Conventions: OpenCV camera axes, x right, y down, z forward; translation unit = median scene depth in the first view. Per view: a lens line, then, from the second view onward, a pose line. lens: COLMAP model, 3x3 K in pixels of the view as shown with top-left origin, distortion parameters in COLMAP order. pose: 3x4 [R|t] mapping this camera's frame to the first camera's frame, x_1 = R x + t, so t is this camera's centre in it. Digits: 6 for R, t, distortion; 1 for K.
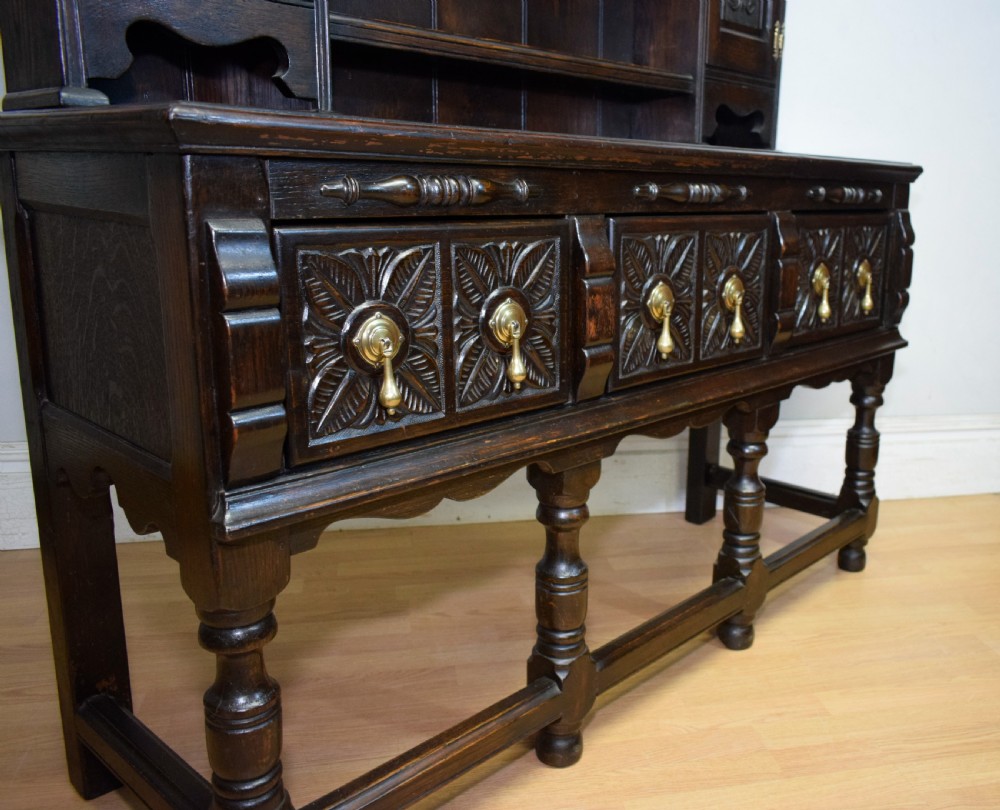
lens RADIAL K [[934.9, 0, 608.5], [0, 934.9, 403.1], [0, 0, 1]] dist [-0.010581, -0.013417]
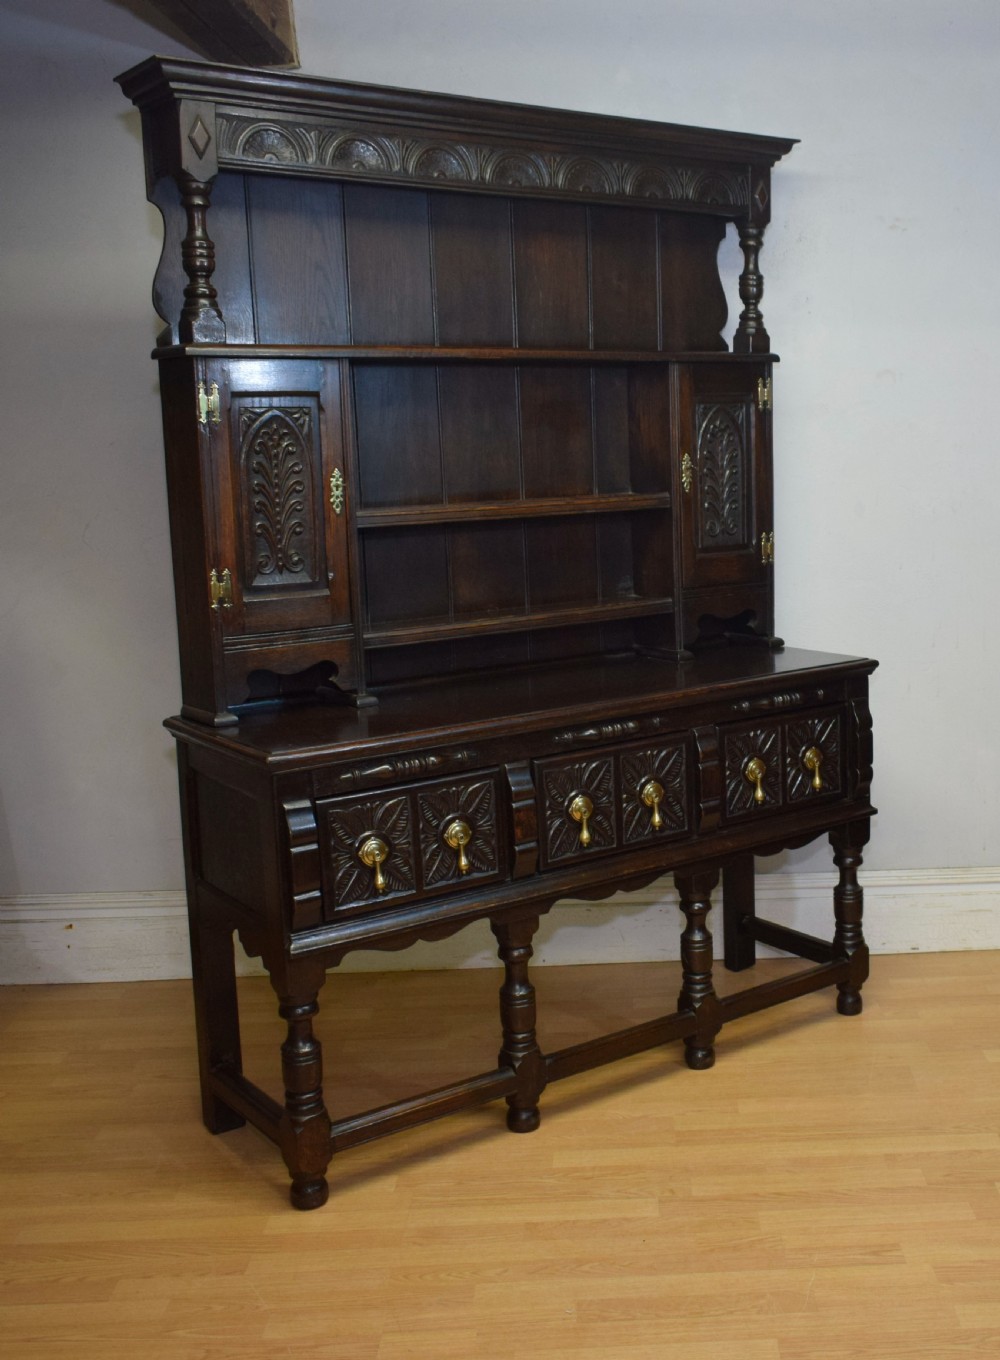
lens RADIAL K [[1553.6, 0, 684.5], [0, 1553.6, 683.8], [0, 0, 1]] dist [-0.012618, -0.017452]
pose [[0.981933, -0.016814, -0.188483, 0.681642], [0.003761, 0.997582, -0.069400, -0.133961], [0.189194, 0.067437, 0.979621, -1.381694]]
